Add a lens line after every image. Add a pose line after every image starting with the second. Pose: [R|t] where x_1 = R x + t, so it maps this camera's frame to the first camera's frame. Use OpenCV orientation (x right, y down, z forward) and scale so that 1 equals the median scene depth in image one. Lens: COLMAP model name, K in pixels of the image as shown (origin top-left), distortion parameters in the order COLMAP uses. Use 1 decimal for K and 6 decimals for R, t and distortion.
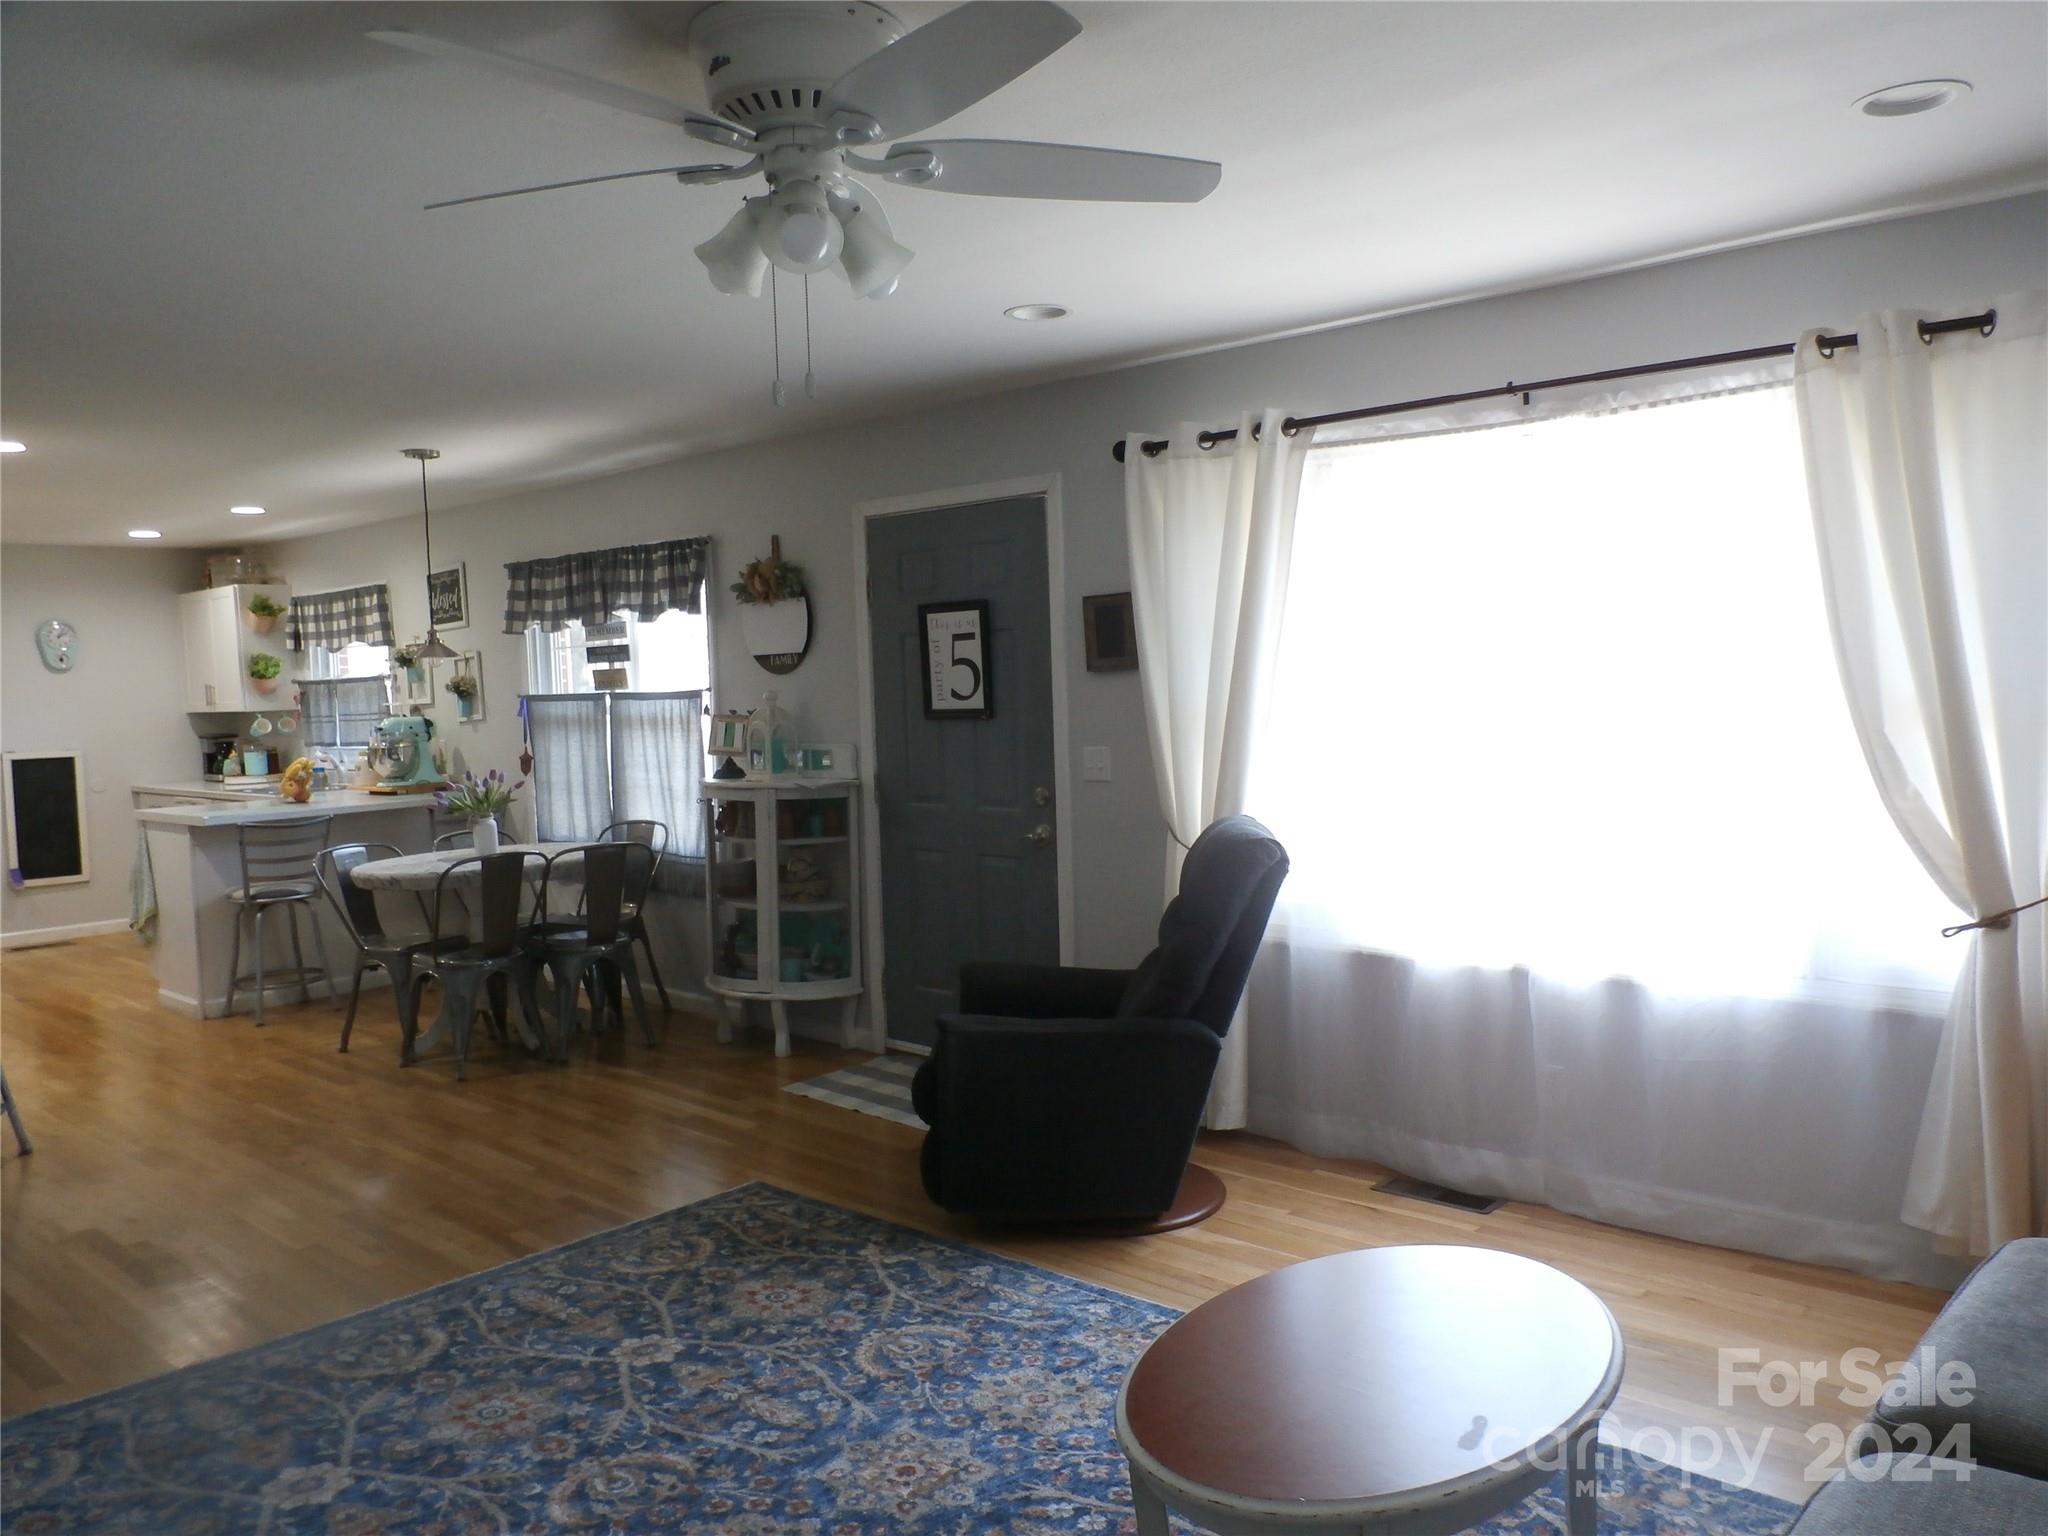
lens RADIAL K [[1488.3, 0, 1073.4], [0, 1488.3, 766.7], [0, 0, 1]] dist [-0.038606, 0.005535]
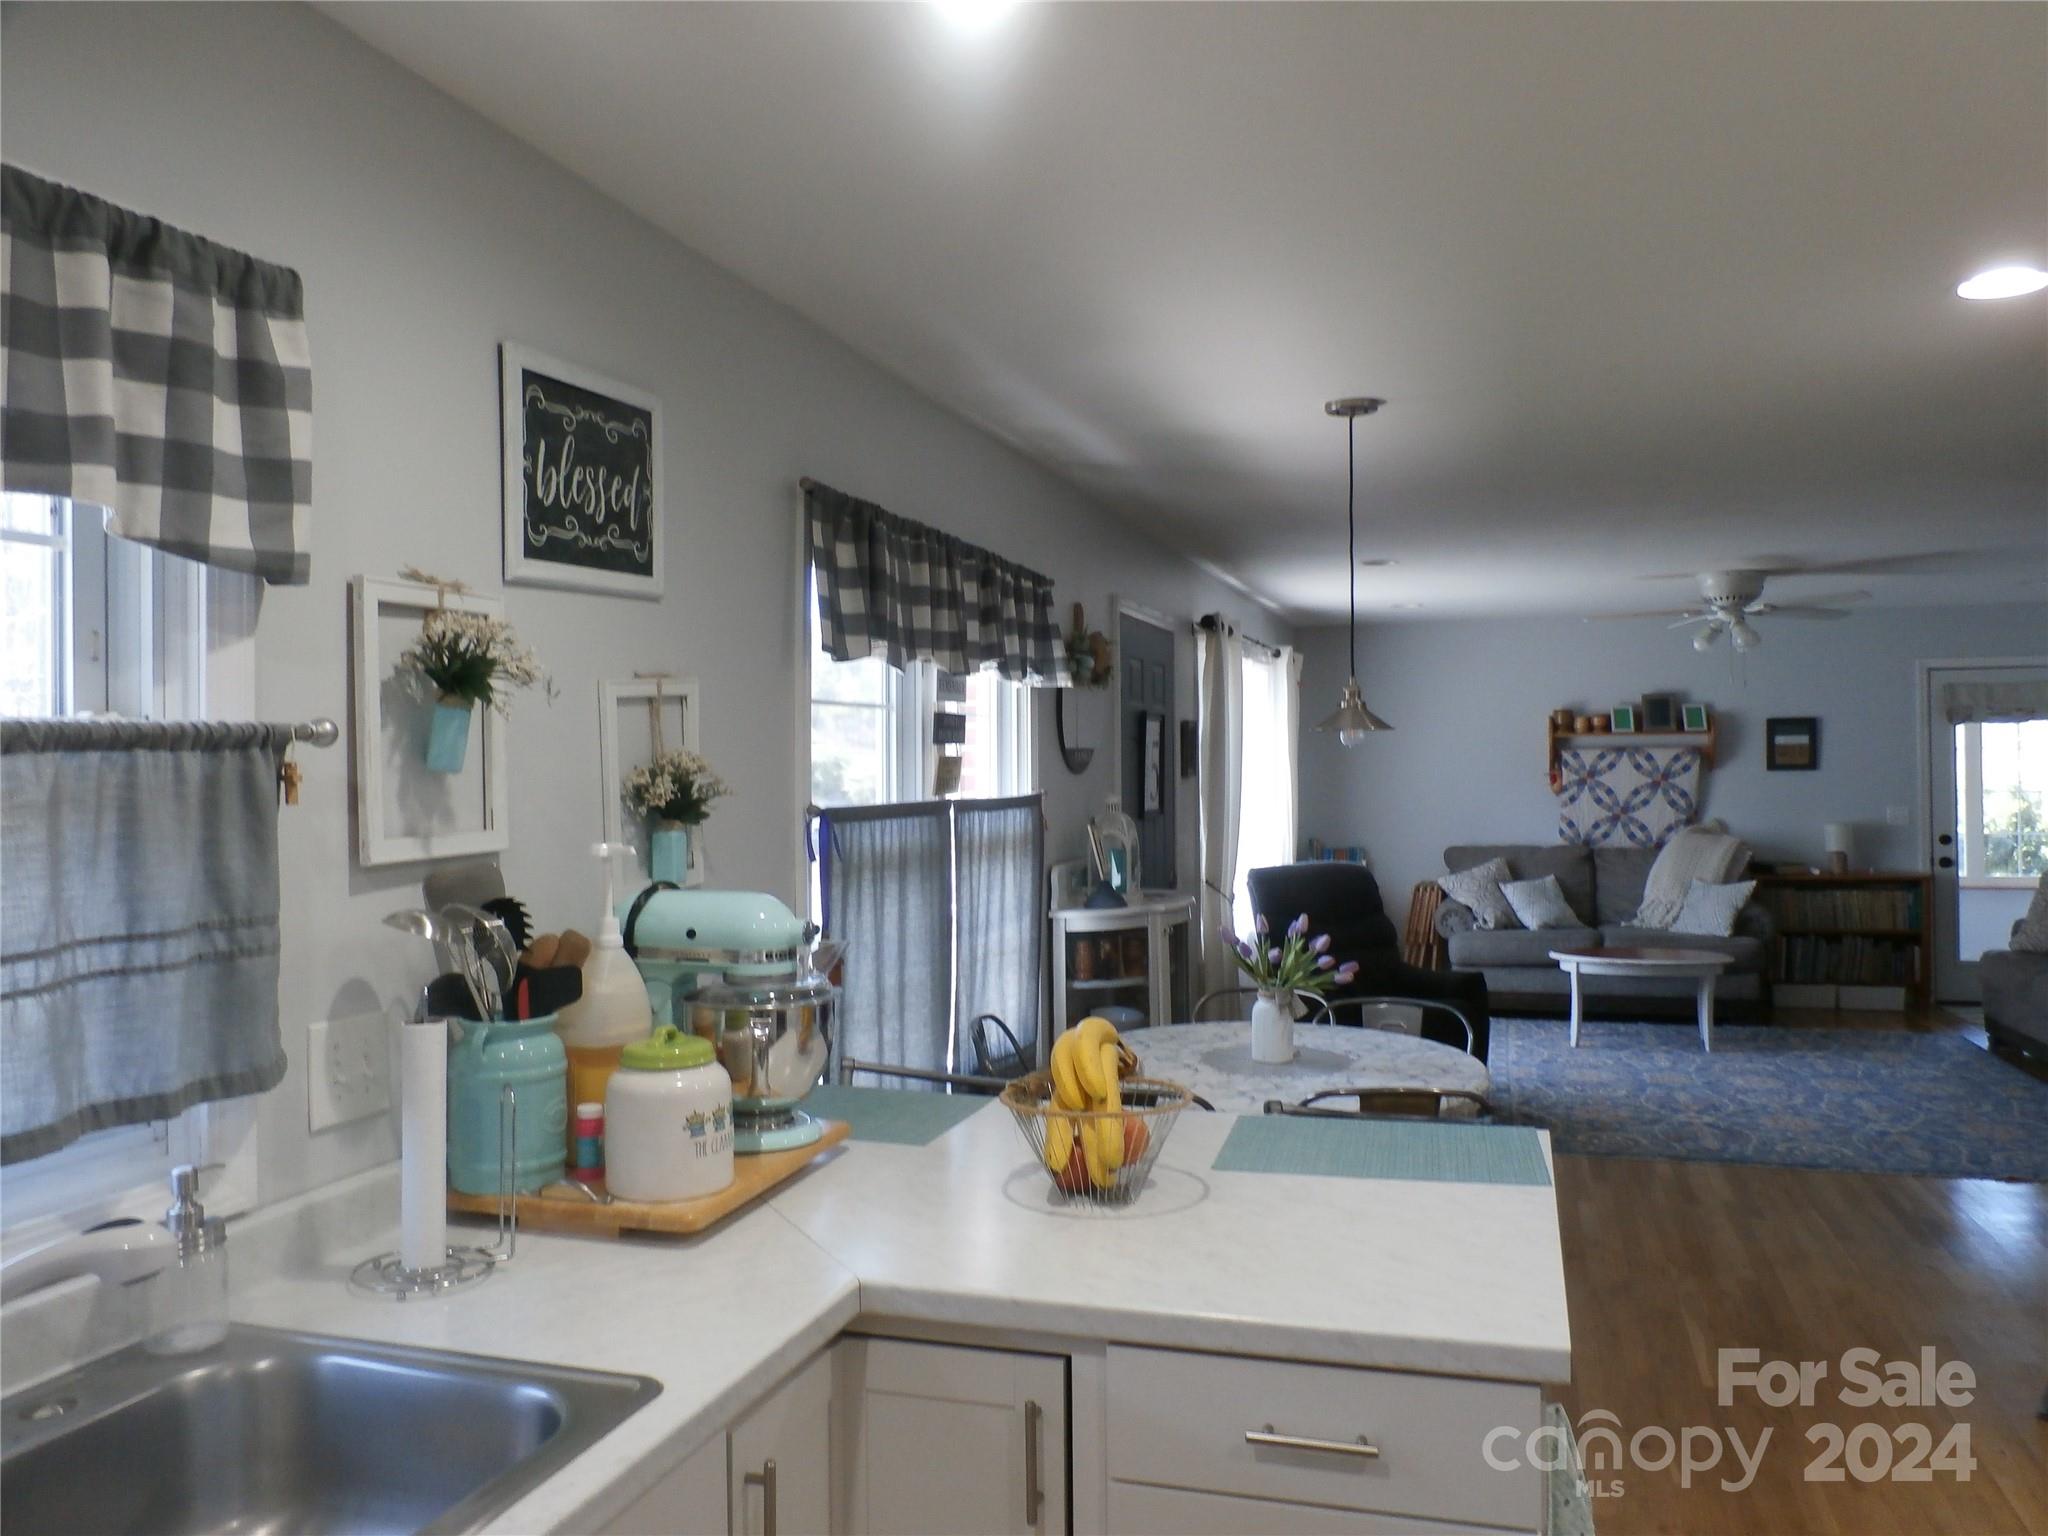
lens RADIAL K [[1520.8, 0, 1026.2], [0, 1520.8, 775.8], [0, 0, 1]] dist [0.012212, 0.001849]
pose [[-0.396381, 0.027106, 0.917686, -1.369178], [0.076833, 0.997037, 0.003738, -0.095627], [-0.914865, 0.071990, -0.397289, 1.956592]]
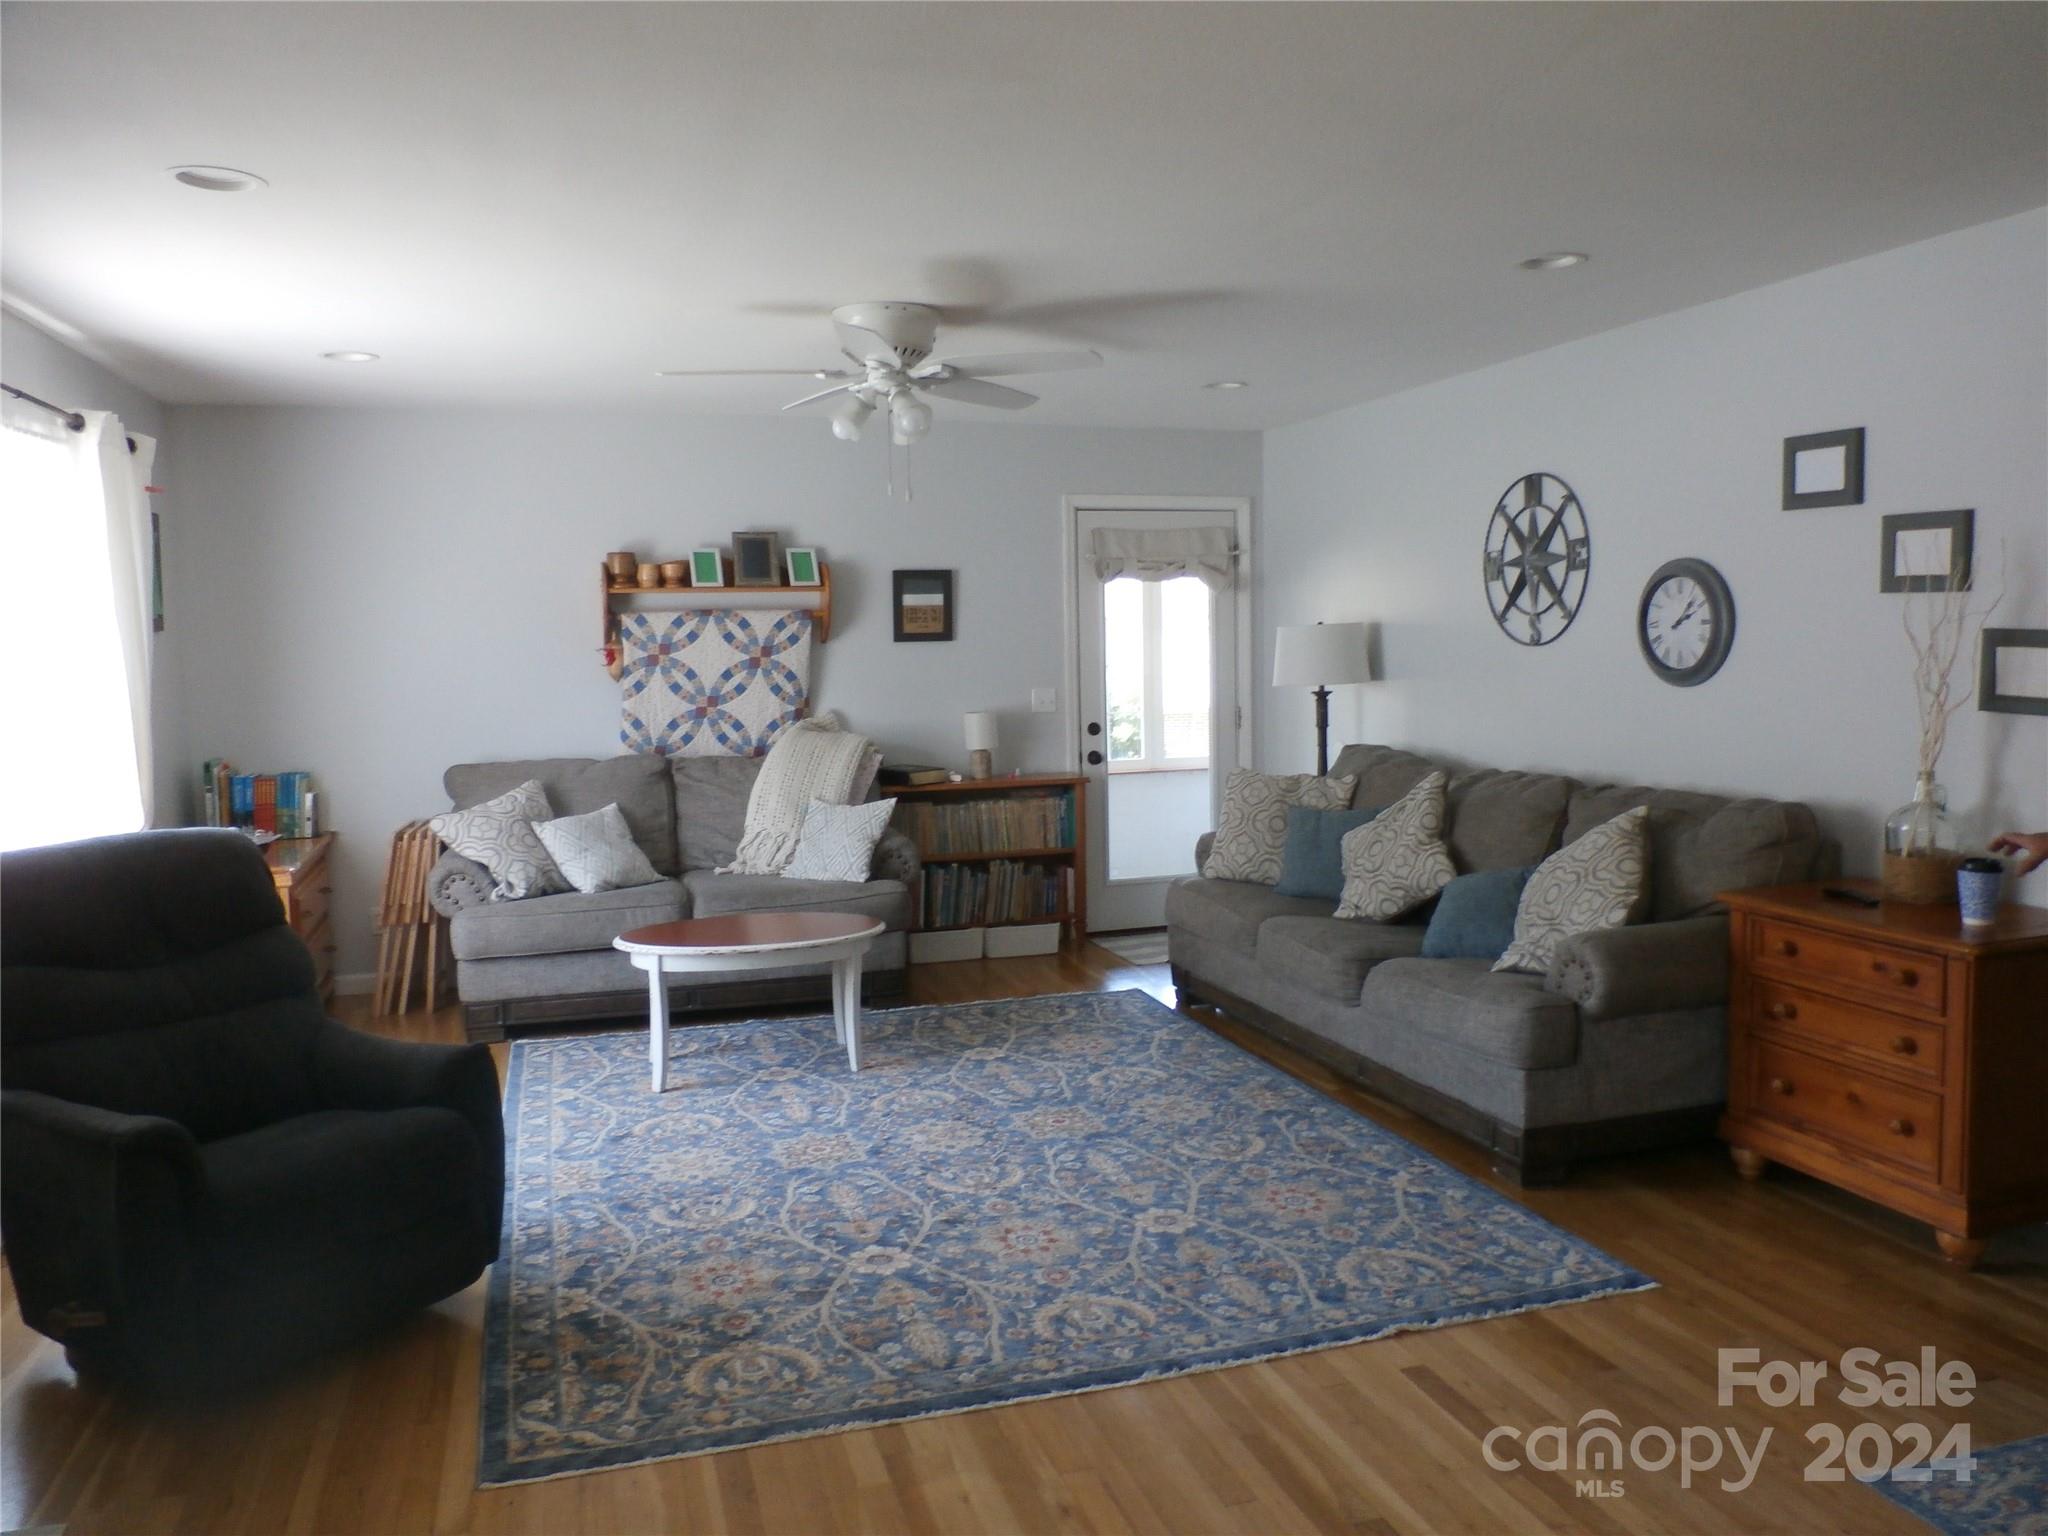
lens RADIAL K [[1554.2, 0, 1001.6], [0, 1554.2, 772.6], [0, 0, 1]] dist [0.041622, 0.007446]
pose [[-0.836084, -0.005871, 0.548570, -0.749604], [0.072369, 0.990024, 0.120894, -0.065874], [-0.543807, 0.140777, -0.827318, 1.400976]]
